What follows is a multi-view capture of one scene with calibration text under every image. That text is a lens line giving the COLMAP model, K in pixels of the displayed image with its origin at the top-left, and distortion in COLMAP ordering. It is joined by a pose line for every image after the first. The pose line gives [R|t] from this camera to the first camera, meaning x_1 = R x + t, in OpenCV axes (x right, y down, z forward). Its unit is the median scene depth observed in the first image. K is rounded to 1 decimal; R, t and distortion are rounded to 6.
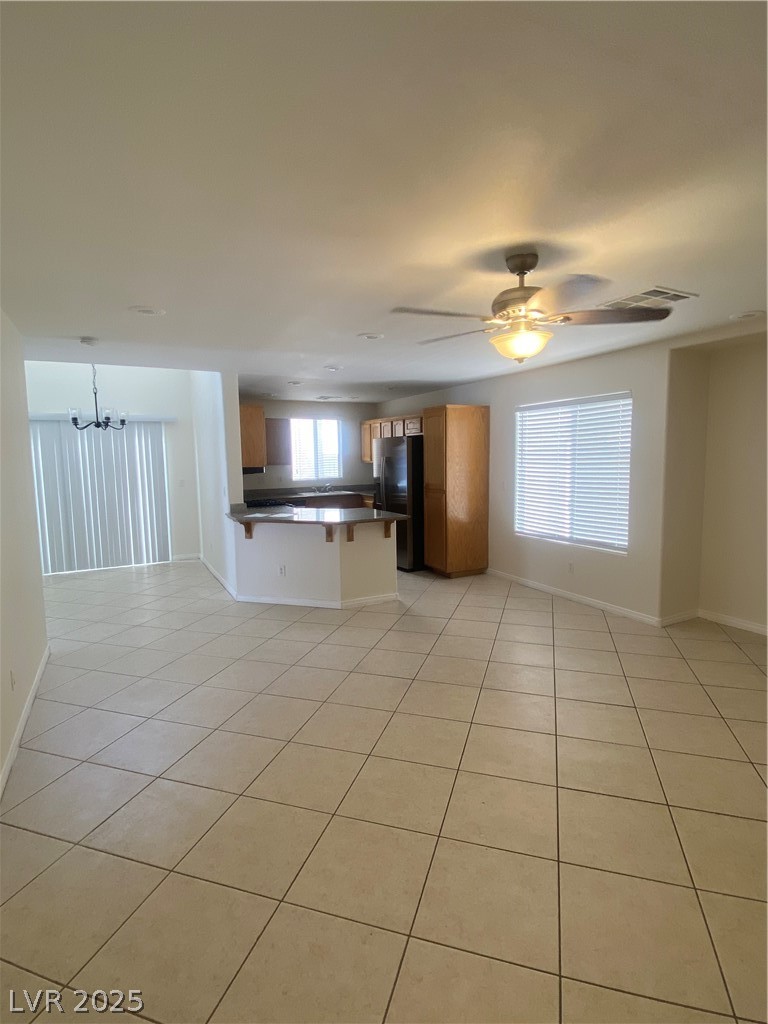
lens RADIAL K [[513.5, 0, 384.0], [0, 513.5, 512.0], [0, 0, 1]] dist [0.000968, 0.043049]
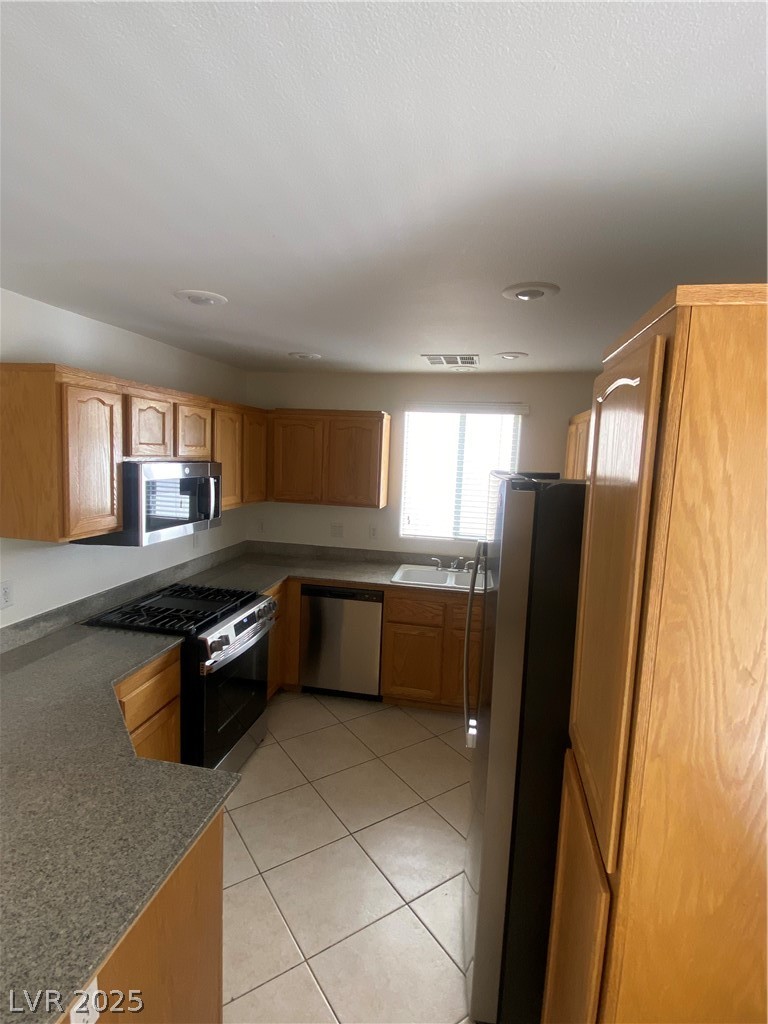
lens RADIAL K [[506.9, 0, 384.0], [0, 506.9, 505.0], [0, 0, 1]] dist [-0.002100, -0.000475]
pose [[0.785203, 0.114569, -0.608547, 0.140701], [-0.119222, 0.992319, 0.032988, -0.144494], [0.607653, 0.046650, 0.792832, 0.827086]]
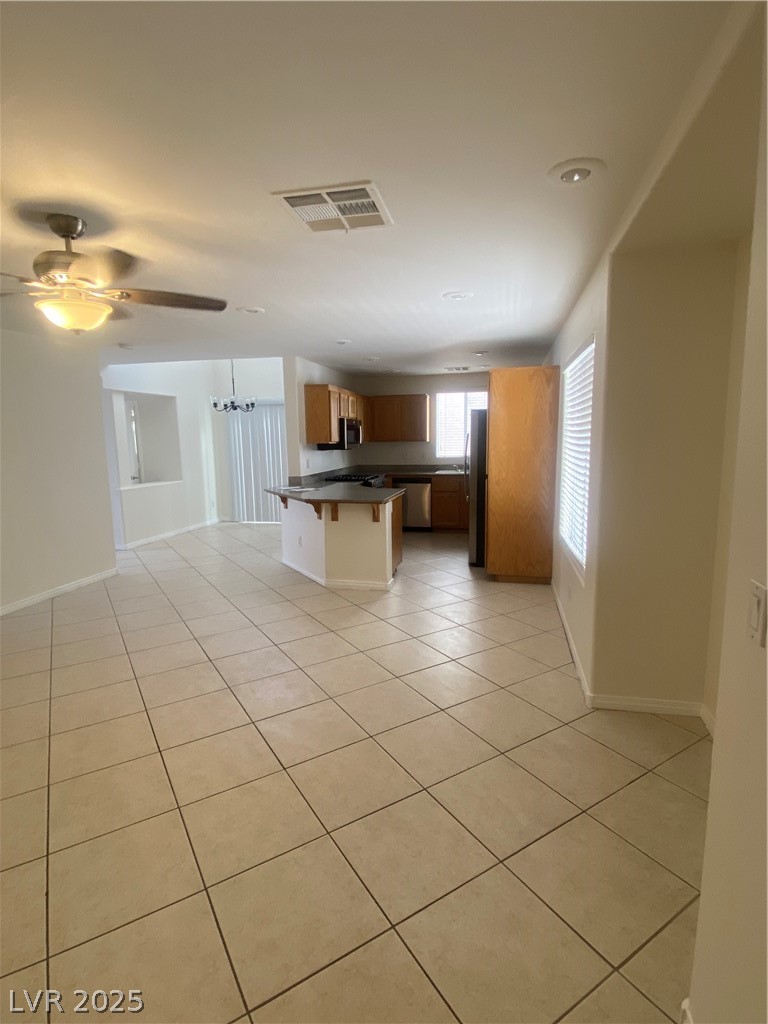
lens RADIAL K [[509.3, 0, 377.5], [0, 509.3, 514.3], [0, 0, 1]] dist [0.033615, -0.000041]
pose [[0.757034, 0.103596, -0.645110, 0.514968], [-0.067346, 0.994463, 0.080667, -0.032654], [0.649895, -0.017622, 0.759820, 0.254294]]
